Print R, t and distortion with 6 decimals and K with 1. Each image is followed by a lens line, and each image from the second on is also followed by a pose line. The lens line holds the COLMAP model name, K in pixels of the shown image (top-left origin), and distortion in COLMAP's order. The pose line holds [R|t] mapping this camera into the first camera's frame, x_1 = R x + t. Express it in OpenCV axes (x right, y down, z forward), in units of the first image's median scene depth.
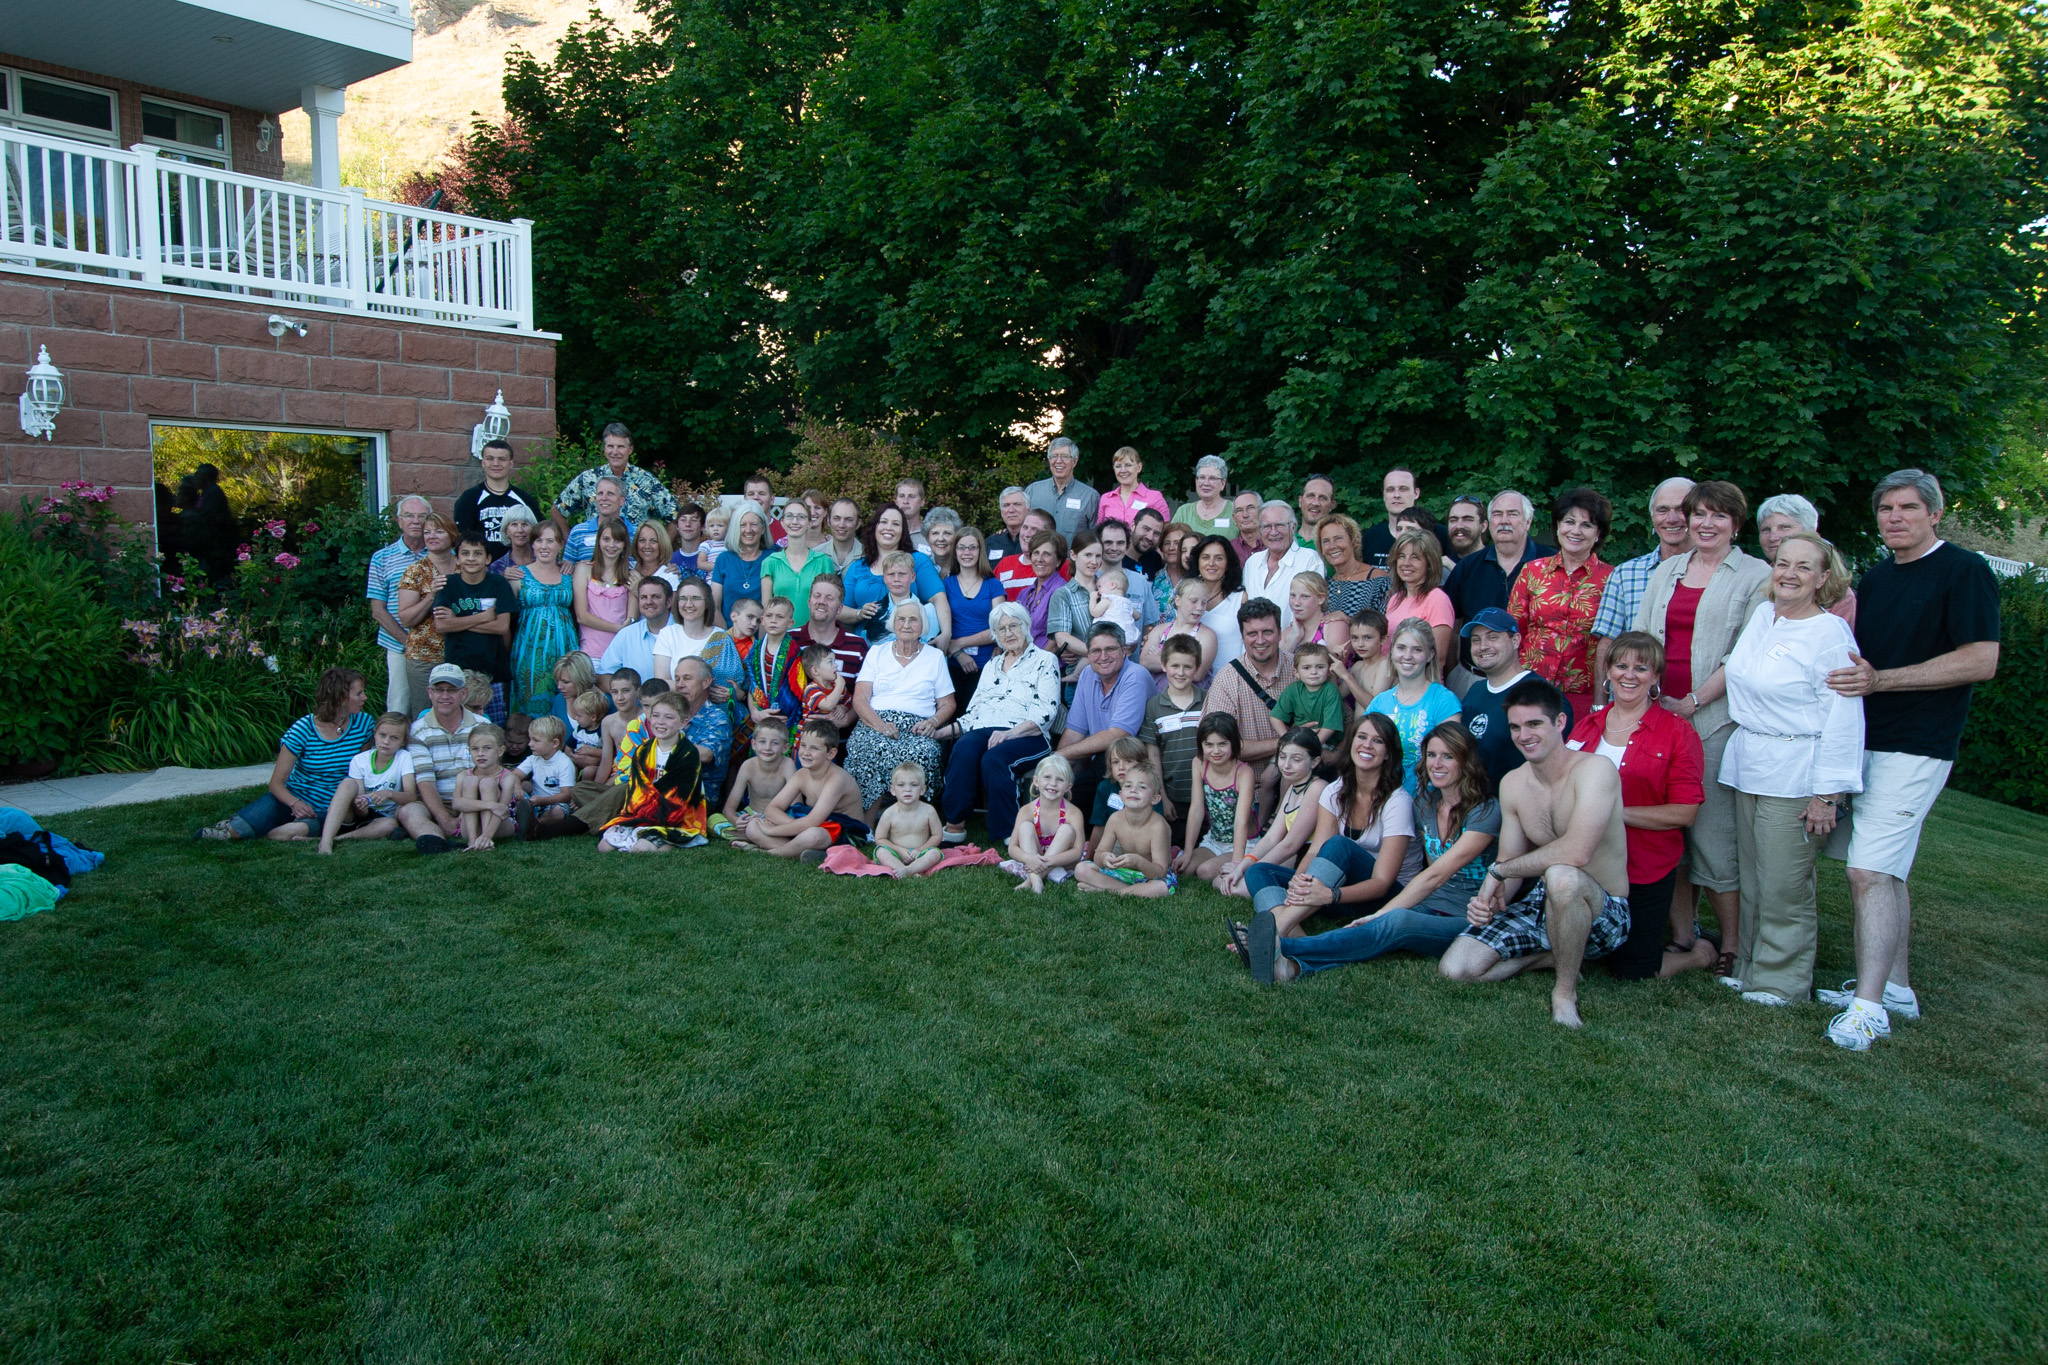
lens RADIAL K [[1497.4, 0, 1004.6], [0, 1497.4, 693.9], [0, 0, 1]] dist [-0.001091, 0.011305]
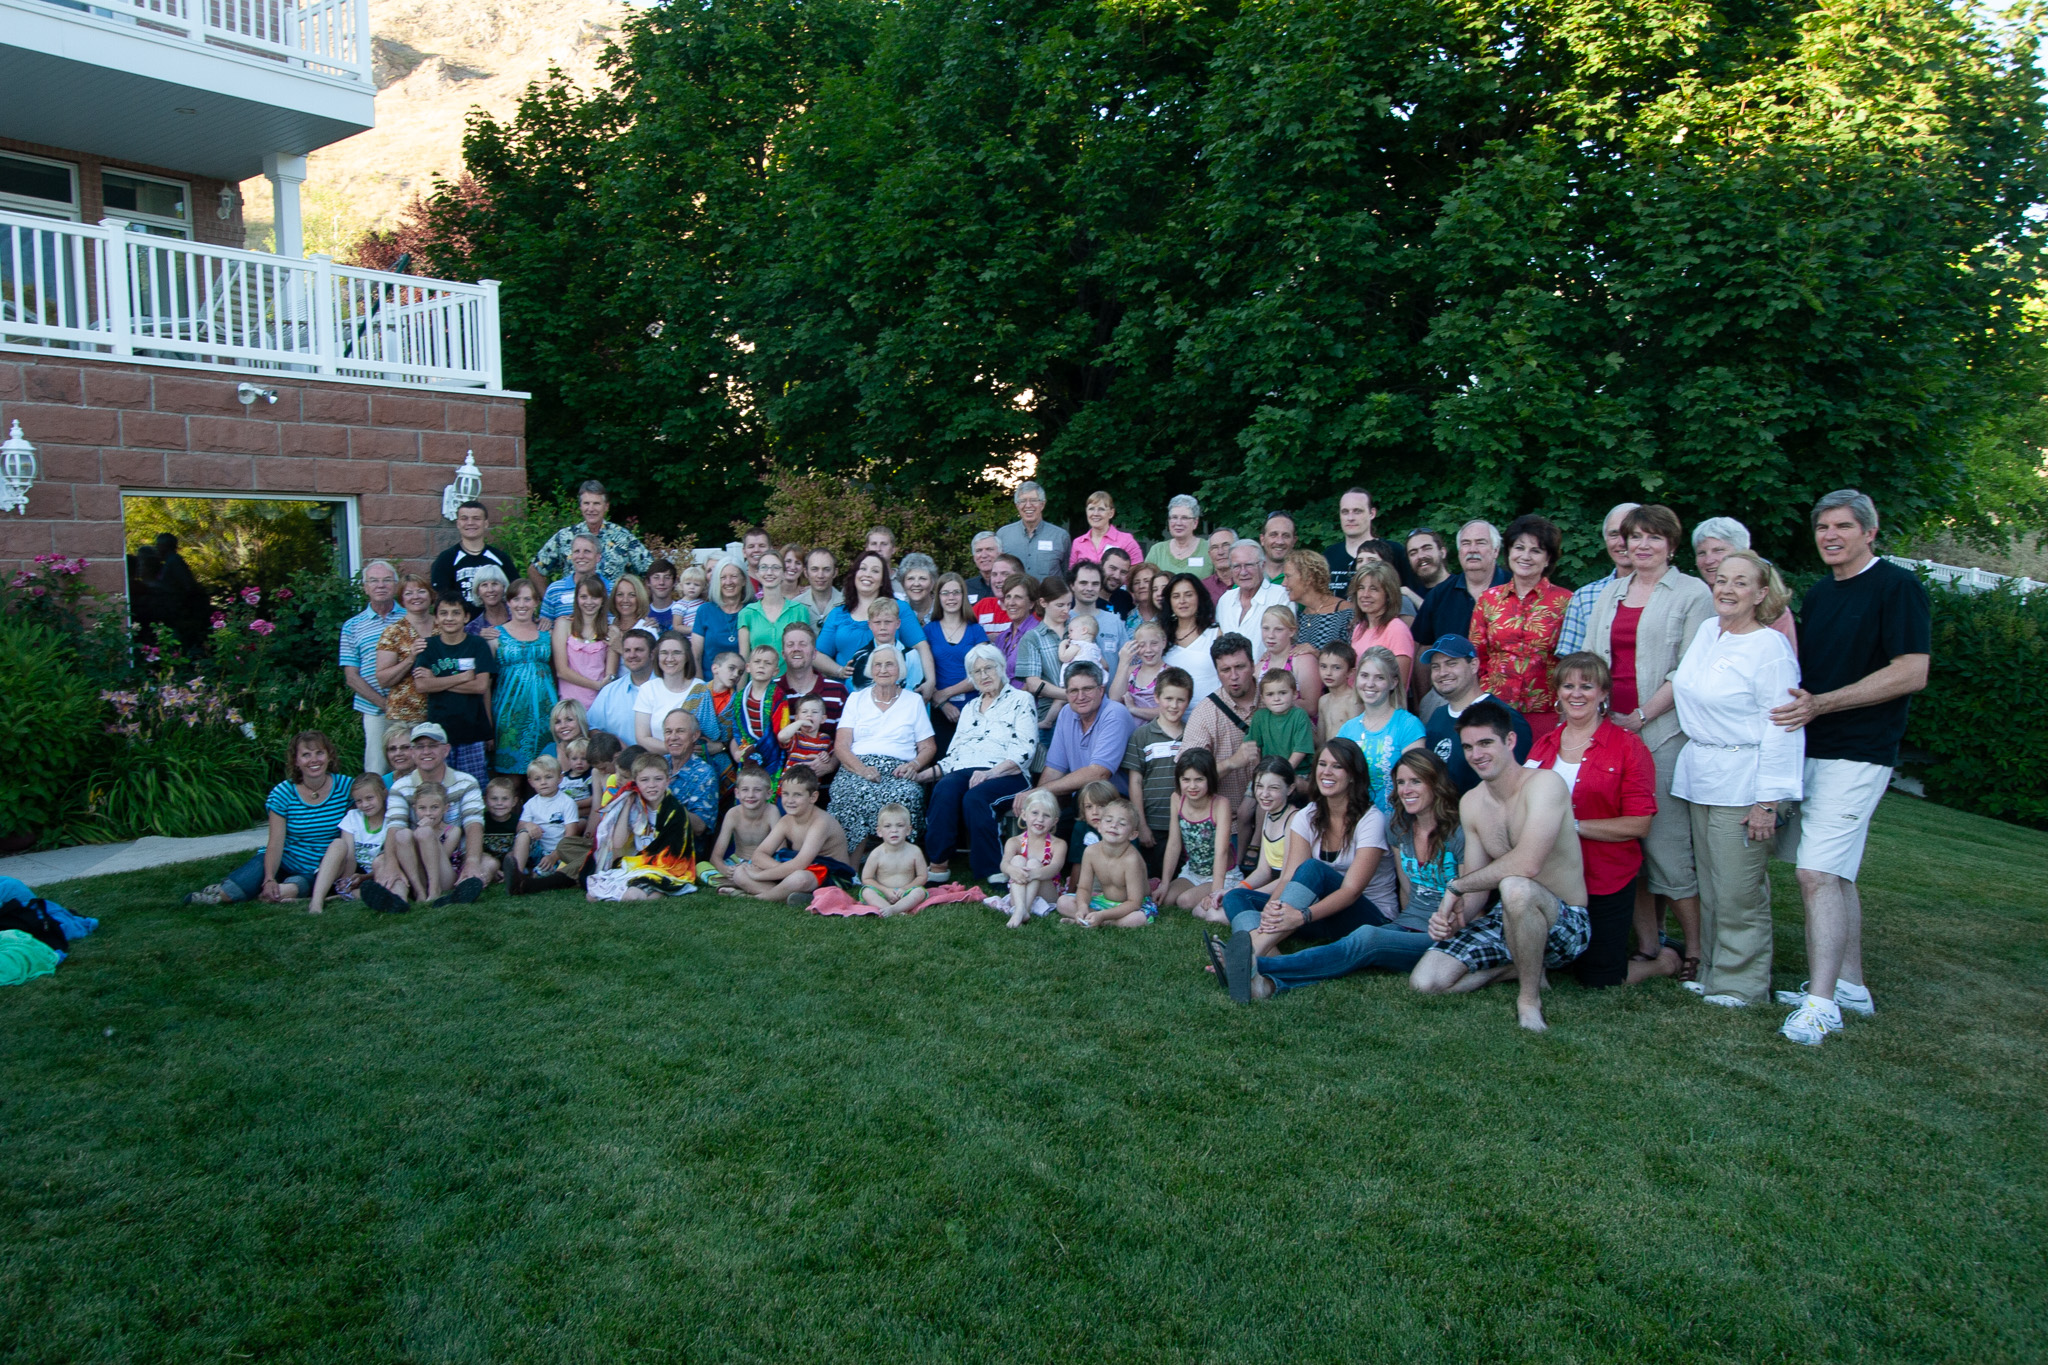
lens RADIAL K [[1555.2, 0, 1003.9], [0, 1555.2, 688.0], [0, 0, 1]] dist [-0.000836, 0.014980]
pose [[0.999452, -0.031191, 0.011097, 0.002000], [0.031585, 0.998803, -0.037358, 0.005855], [-0.009918, 0.037688, 0.999240, -0.039193]]
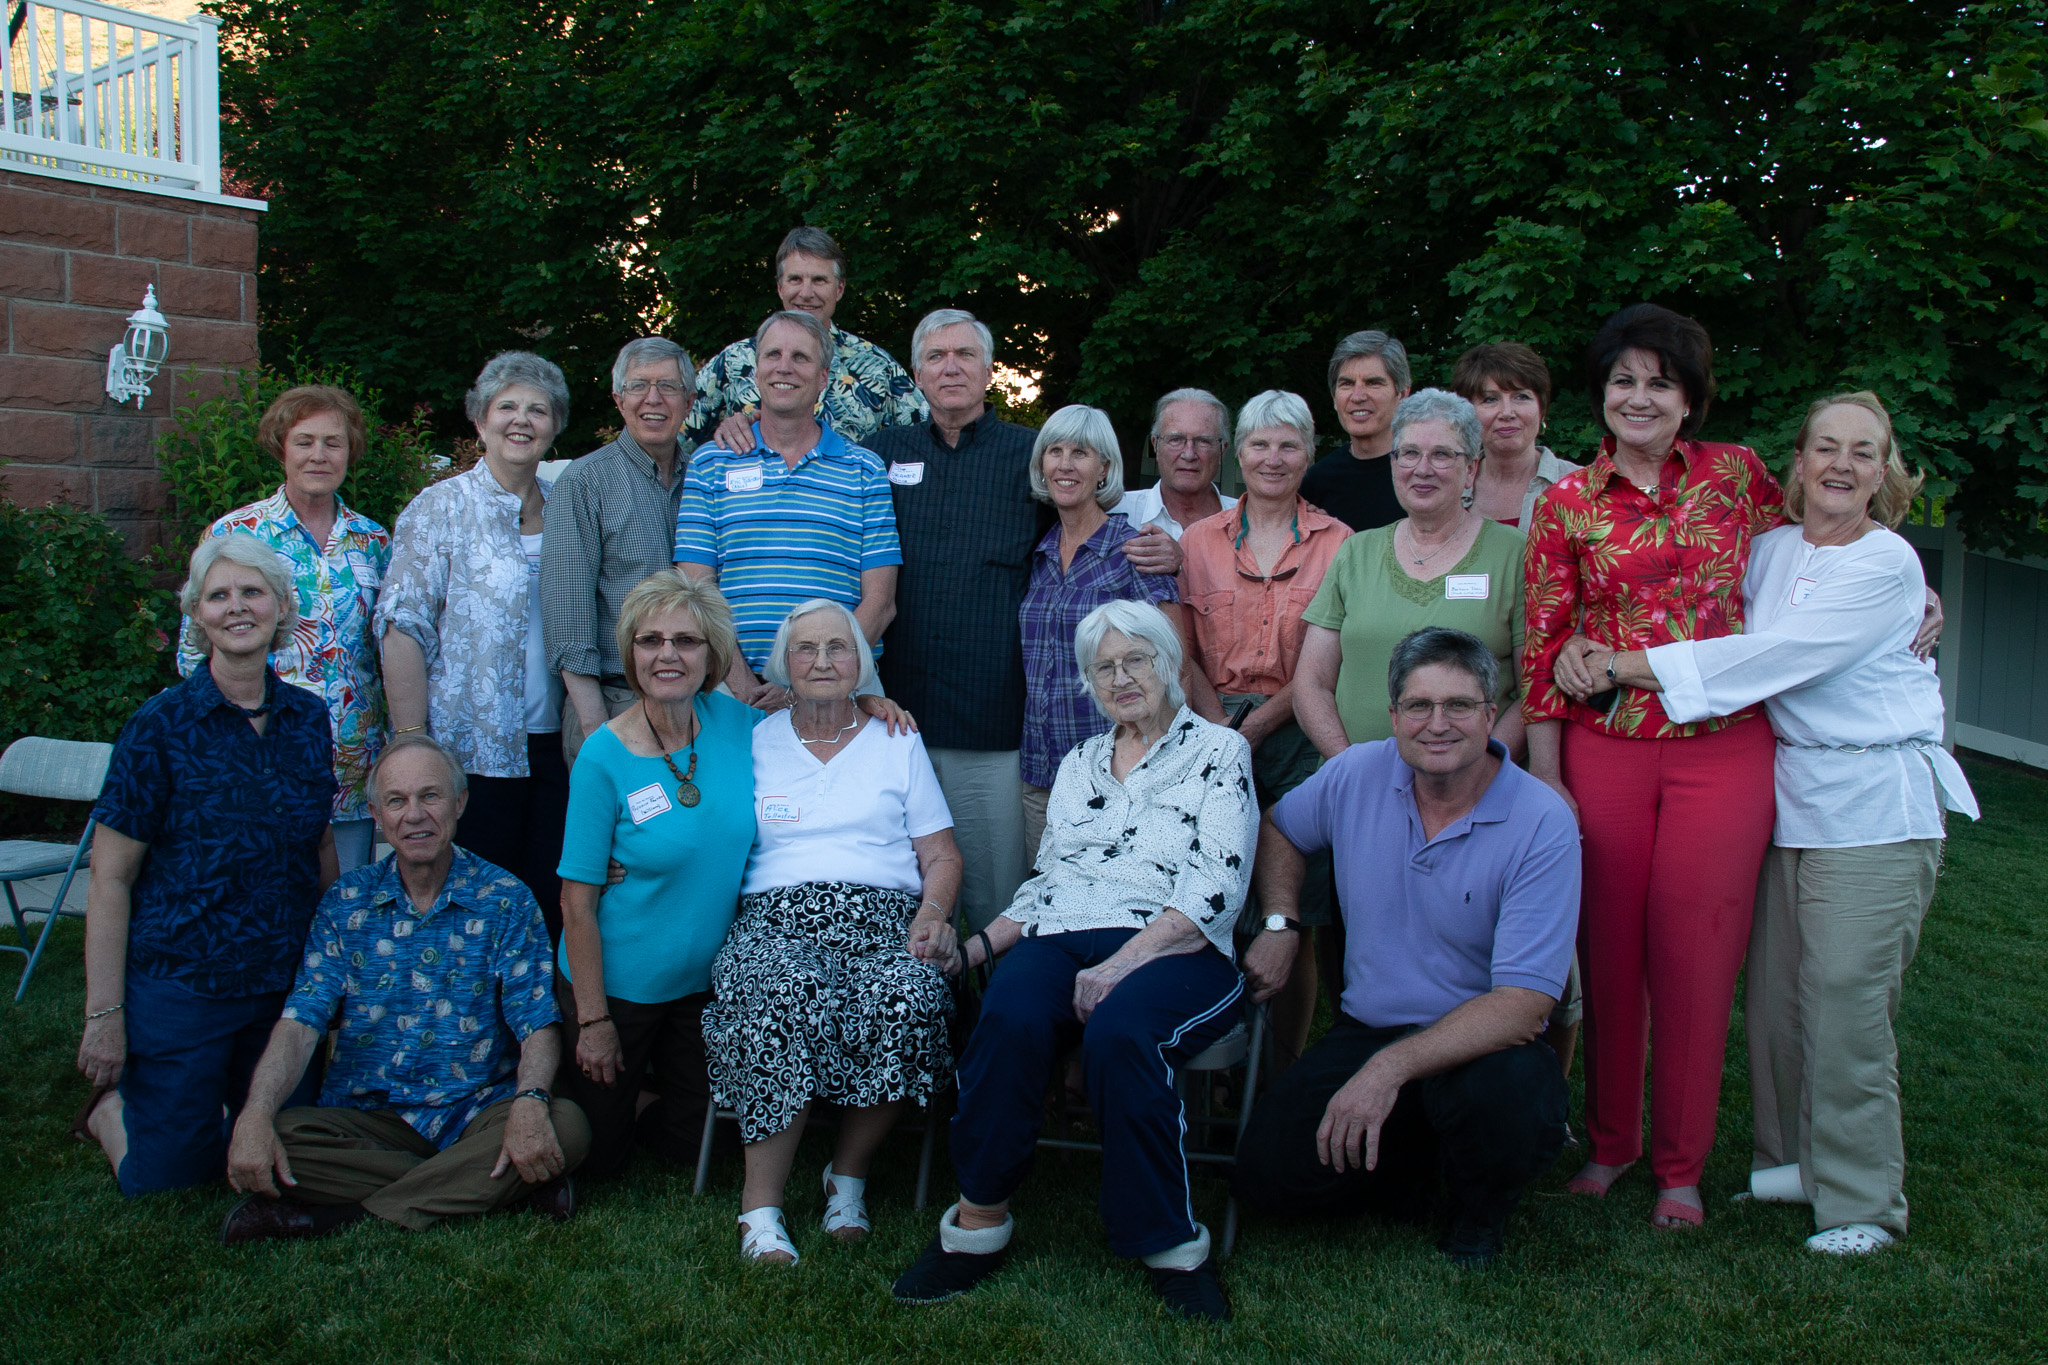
lens RADIAL K [[1746.1, 0, 1013.6], [0, 1746.1, 693.5], [0, 0, 1]] dist [-0.168844, 0.162613]
pose [[0.998945, -0.015966, 0.043064, -0.032351], [0.017350, 0.999338, -0.031975, -0.016873], [-0.042525, 0.032688, 0.998561, 0.394407]]
